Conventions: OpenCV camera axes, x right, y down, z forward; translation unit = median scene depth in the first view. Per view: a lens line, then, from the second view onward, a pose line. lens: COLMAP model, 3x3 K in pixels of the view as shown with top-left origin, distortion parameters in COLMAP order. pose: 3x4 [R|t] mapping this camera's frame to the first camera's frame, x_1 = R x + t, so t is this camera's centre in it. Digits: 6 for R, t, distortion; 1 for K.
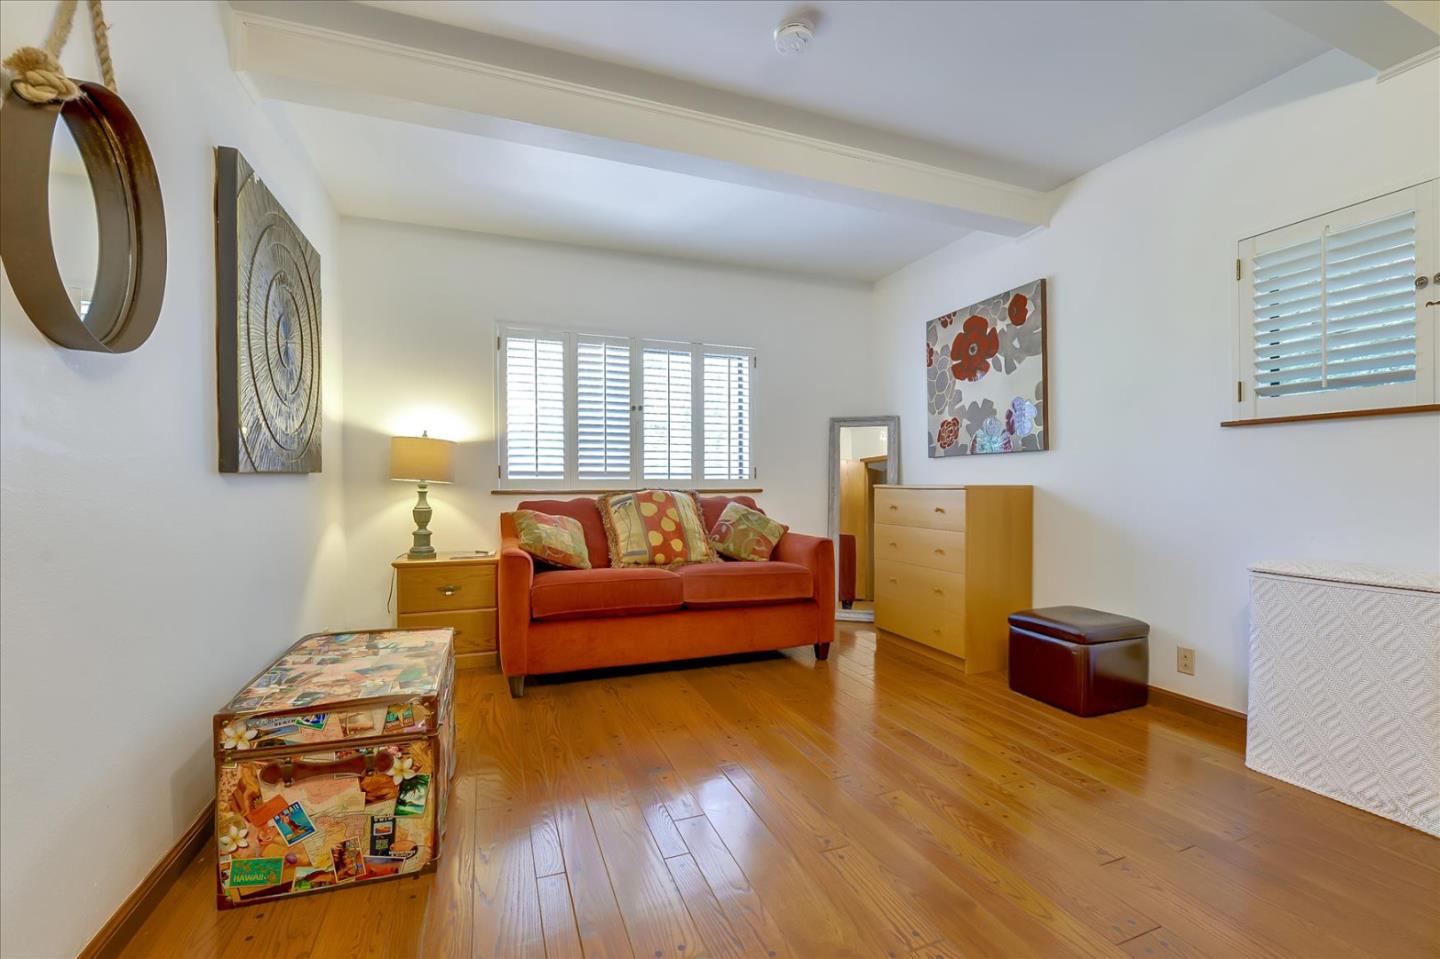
lens RADIAL K [[603.9, 0, 721.7], [0, 603.9, 490.9], [0, 0, 1]] dist [-0.004477, -0.000510]
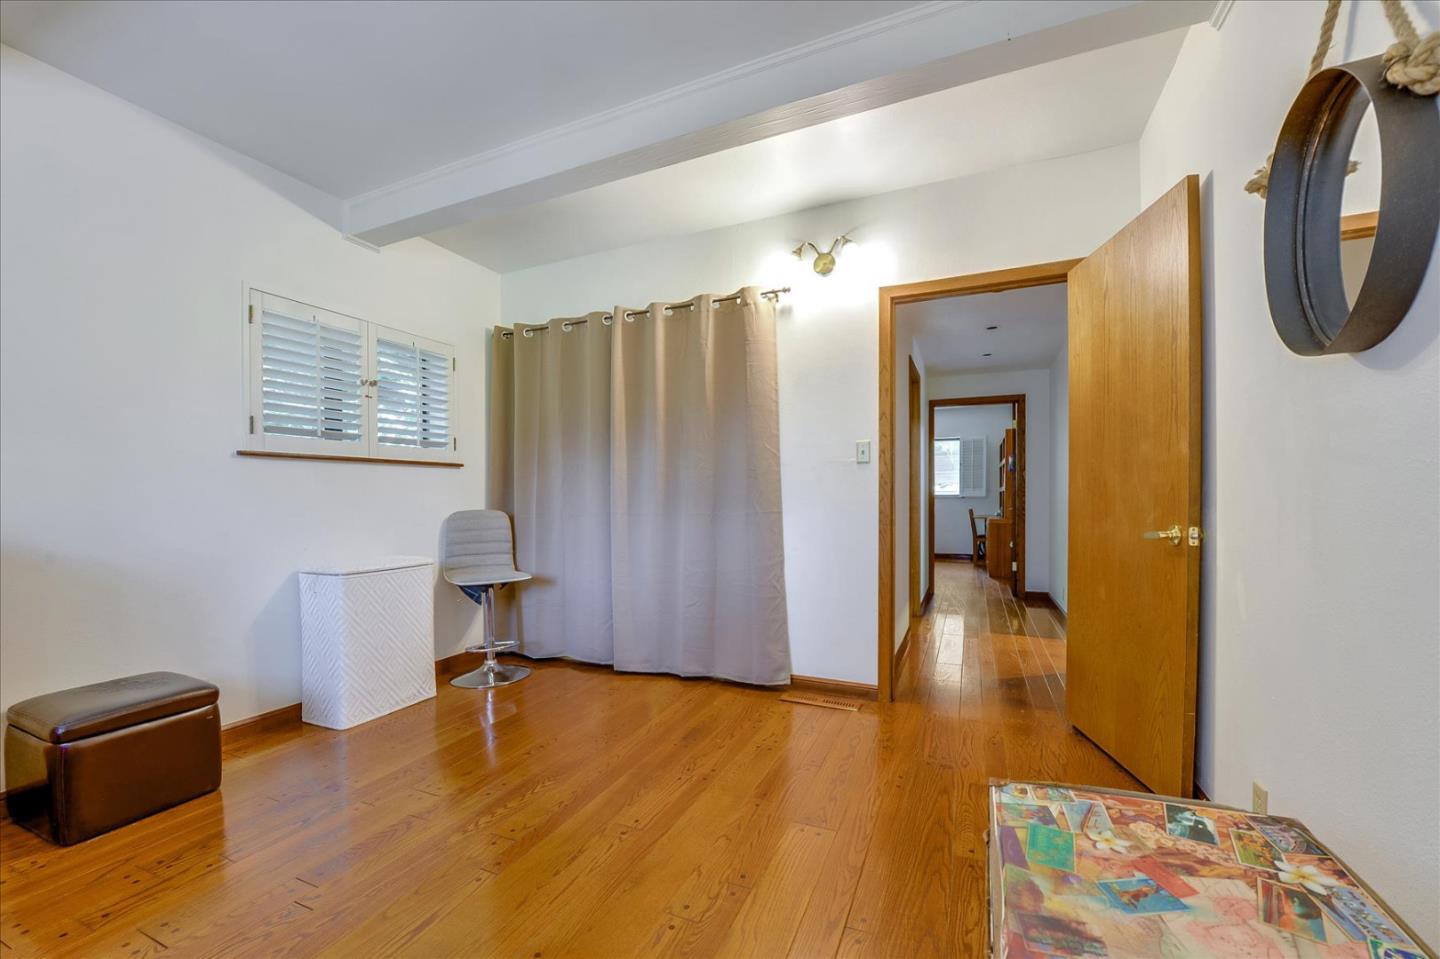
lens RADIAL K [[586.4, 0, 712.3], [0, 586.4, 502.0], [0, 0, 1]] dist [-0.001889, -0.000267]
pose [[-0.701282, 0.004785, 0.712868, -0.687136], [0.023716, 0.999581, 0.016621, -0.029312], [-0.712489, 0.028562, -0.701101, 1.596175]]
